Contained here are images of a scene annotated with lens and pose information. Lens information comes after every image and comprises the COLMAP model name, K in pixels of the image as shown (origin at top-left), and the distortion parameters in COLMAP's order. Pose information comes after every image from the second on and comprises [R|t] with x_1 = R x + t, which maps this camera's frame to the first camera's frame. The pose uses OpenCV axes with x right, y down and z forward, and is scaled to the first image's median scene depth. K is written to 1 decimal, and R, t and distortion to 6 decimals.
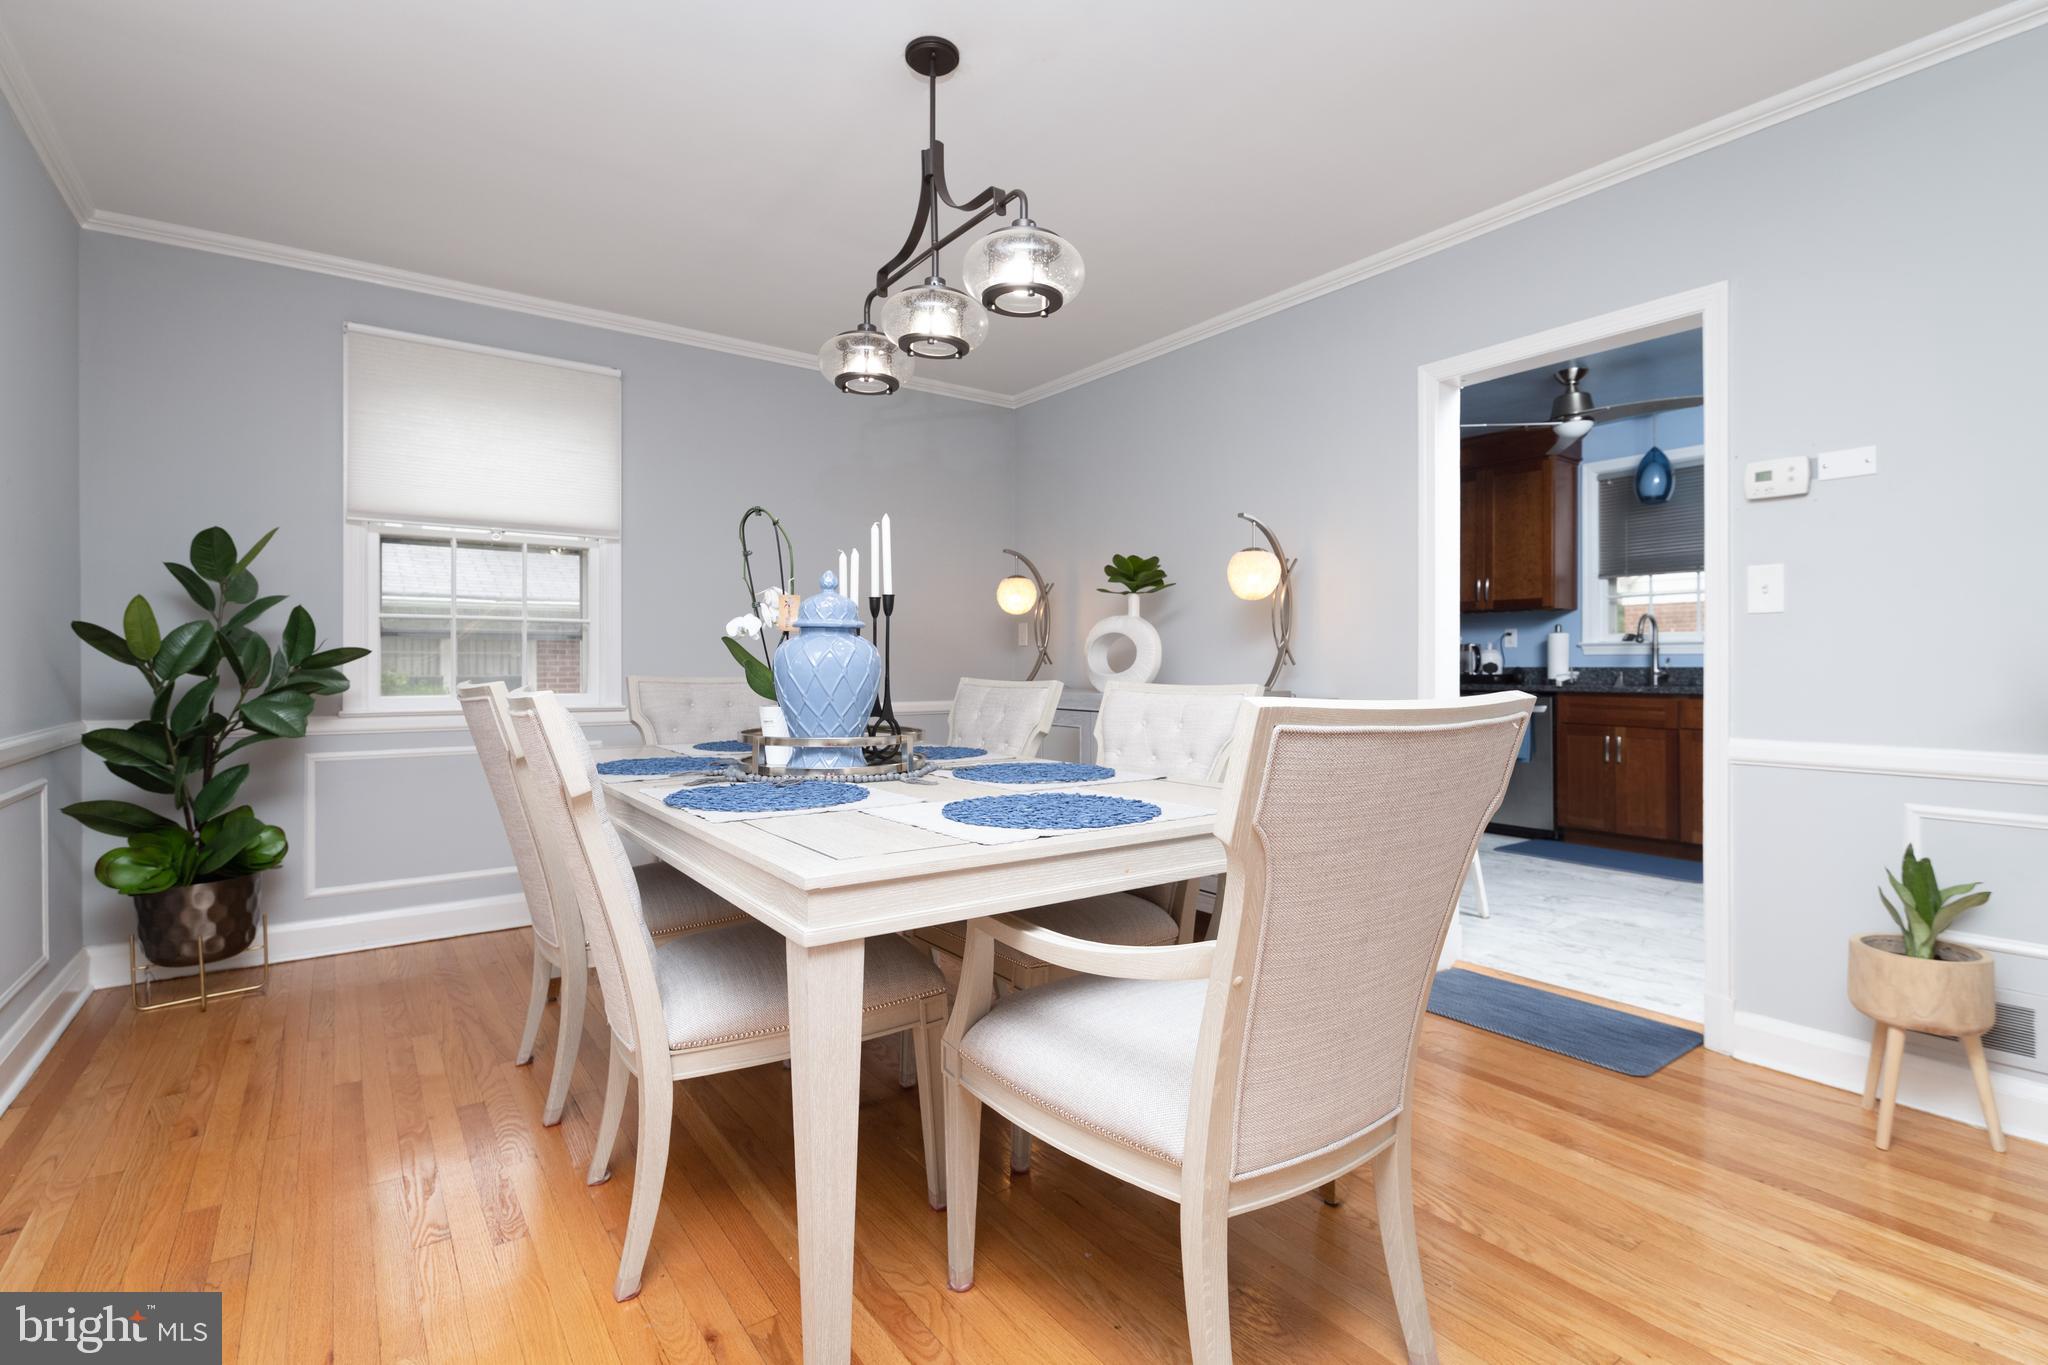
lens RADIAL K [[965.5, 0, 1028.0], [0, 965.5, 667.1], [0, 0, 1]] dist [-0.000330, -0.000022]
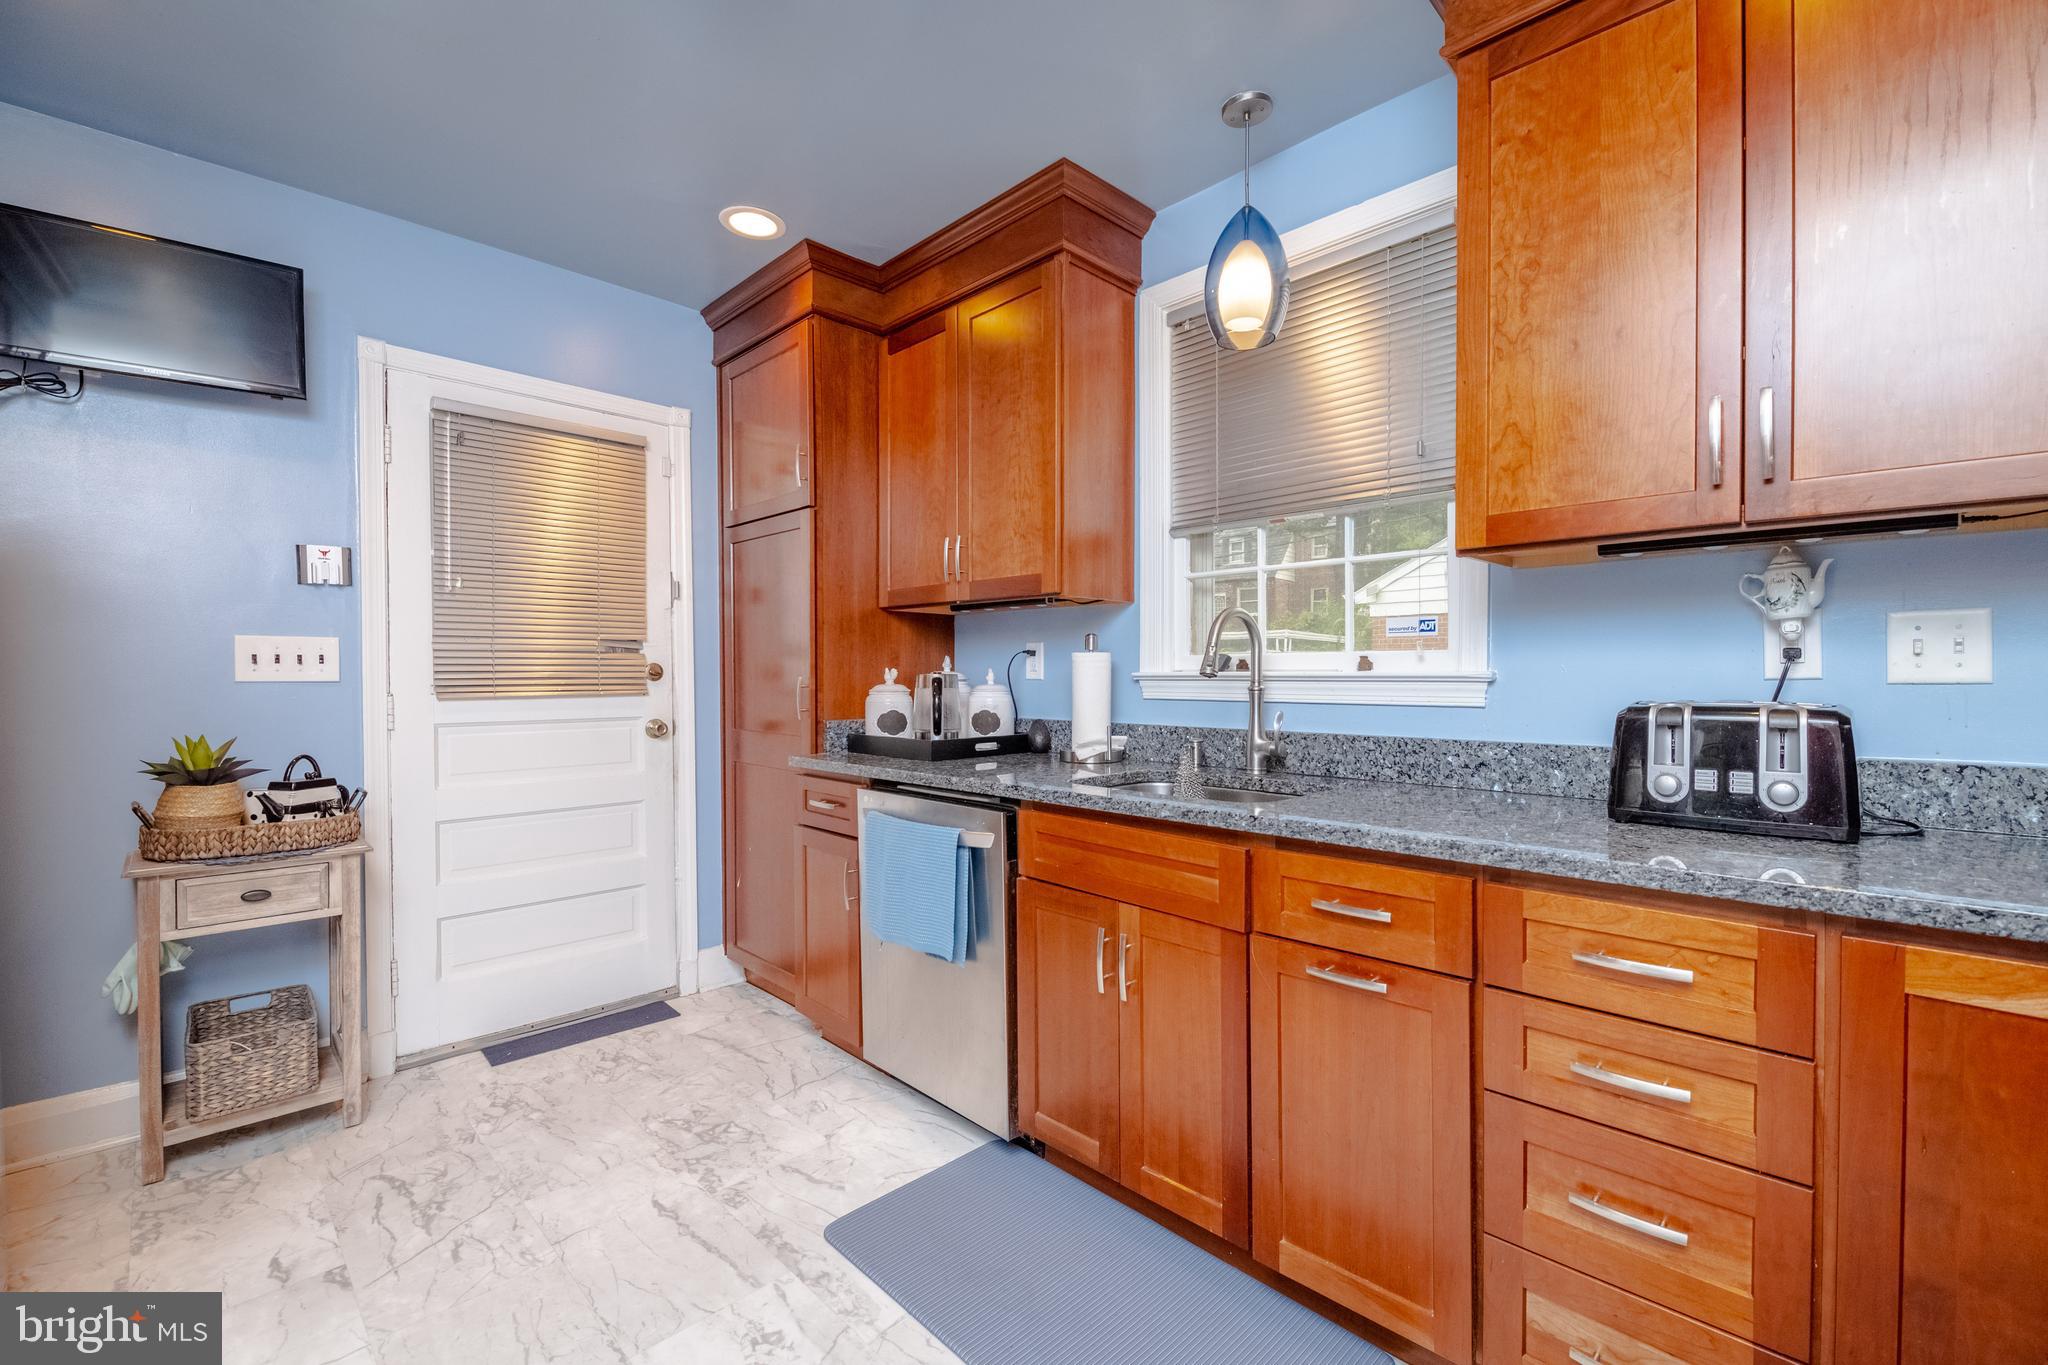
lens RADIAL K [[855.2, 0, 1042.6], [0, 855.2, 683.3], [0, 0, 1]] dist [-0.012804, -0.000299]
pose [[0.988351, -0.005596, 0.152090, 0.465344], [0.004368, 0.999955, 0.008407, -0.023797], [-0.152130, -0.007645, 0.988331, 0.596031]]
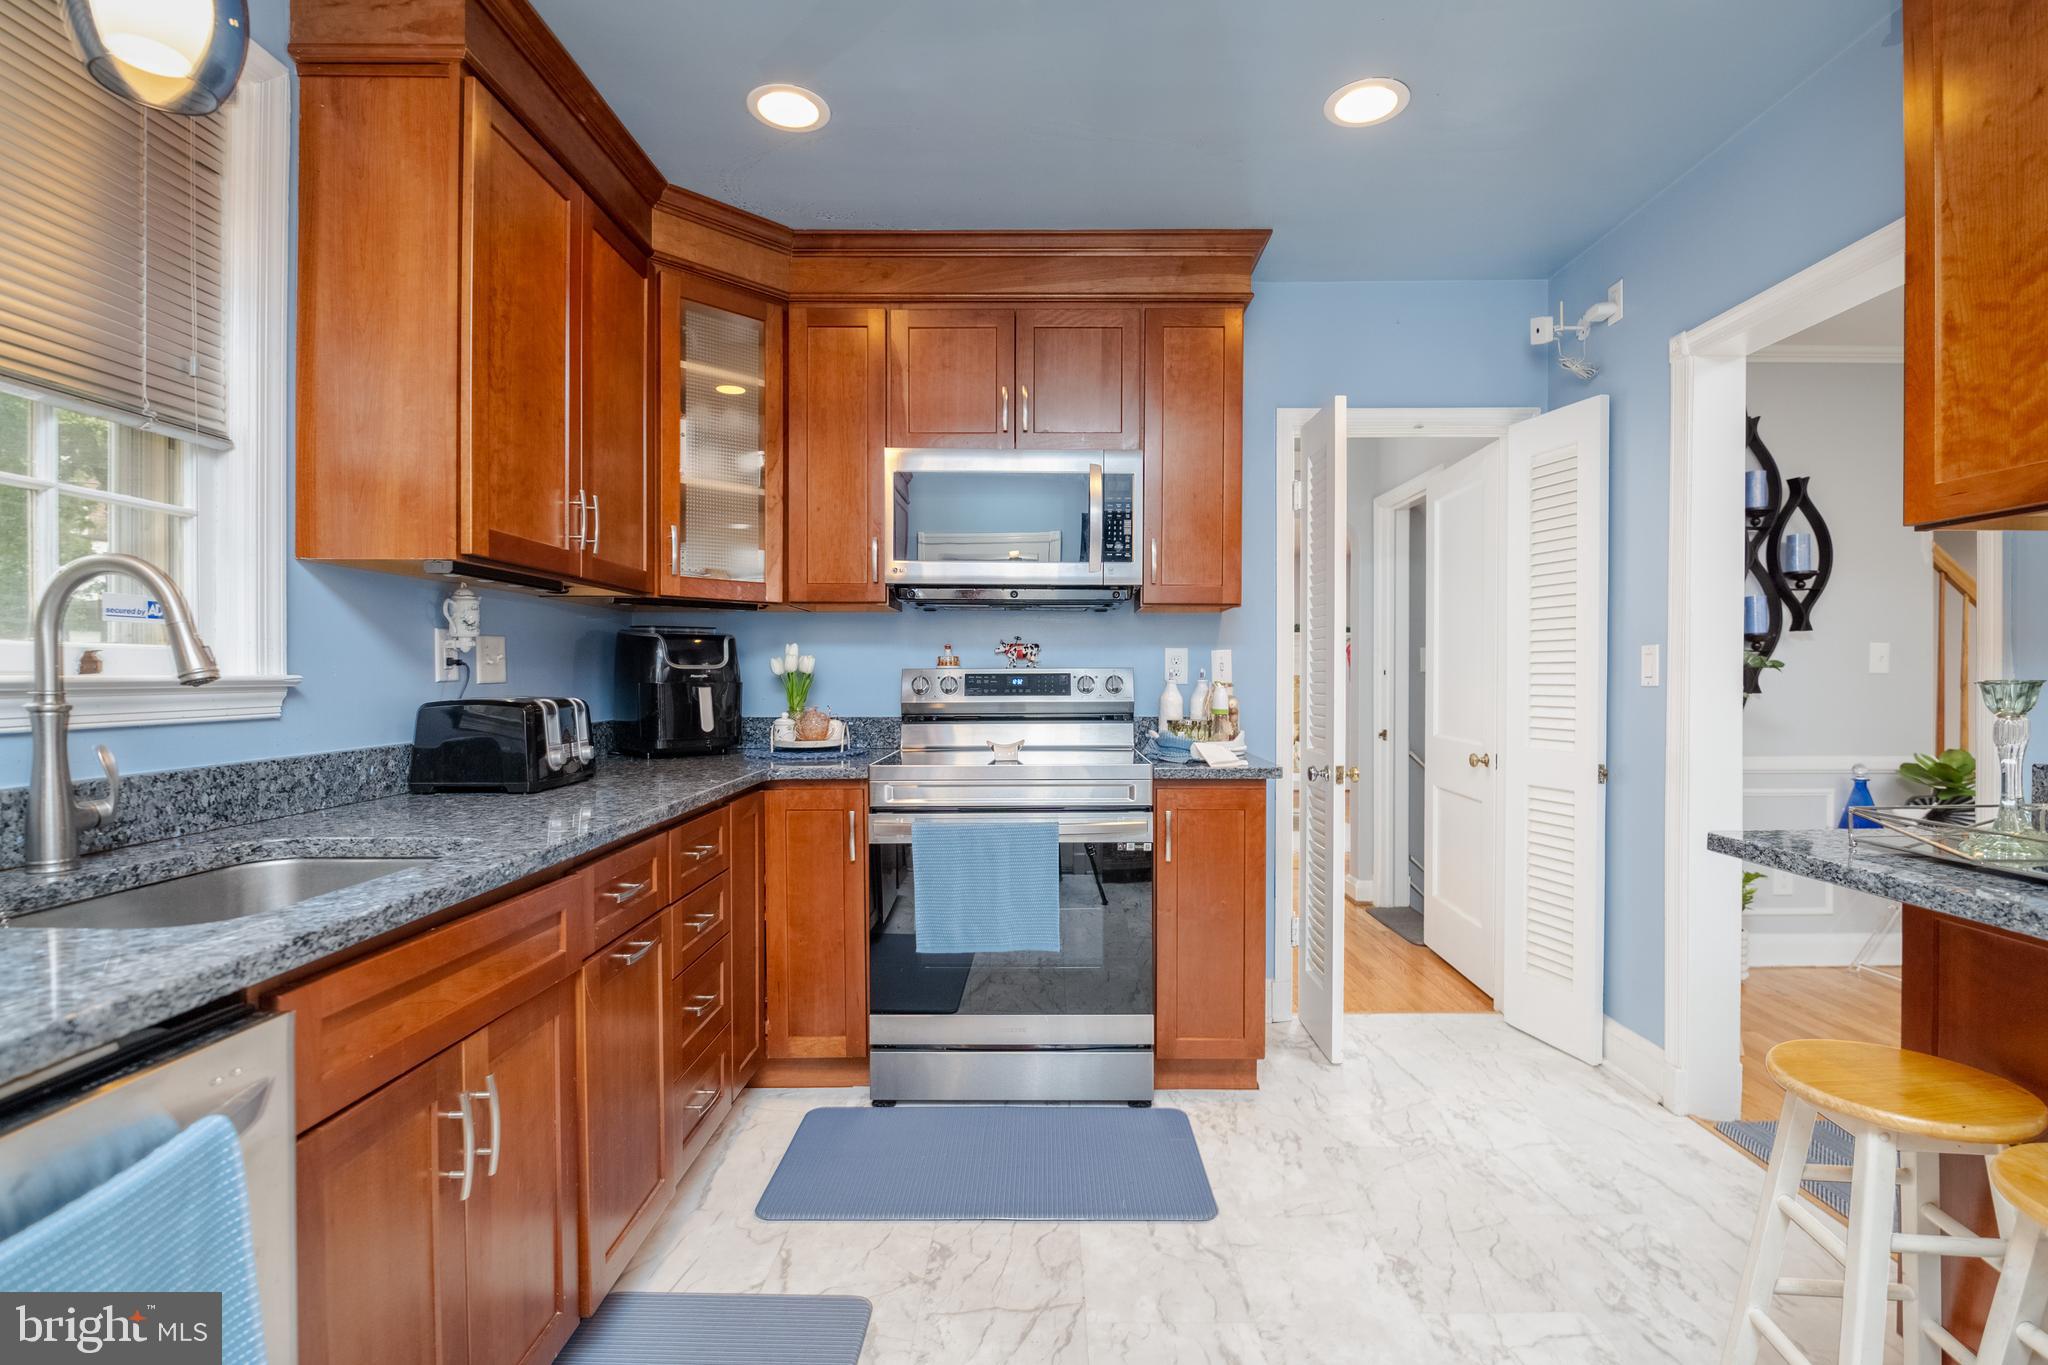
lens RADIAL K [[965.5, 0, 1028.0], [0, 965.5, 667.1], [0, 0, 1]] dist [-0.000330, -0.000022]
pose [[-0.796965, 0.002534, 0.604020, 0.310966], [0.001668, 0.999997, -0.001994, -0.026273], [-0.604023, -0.000581, -0.796966, 0.975045]]
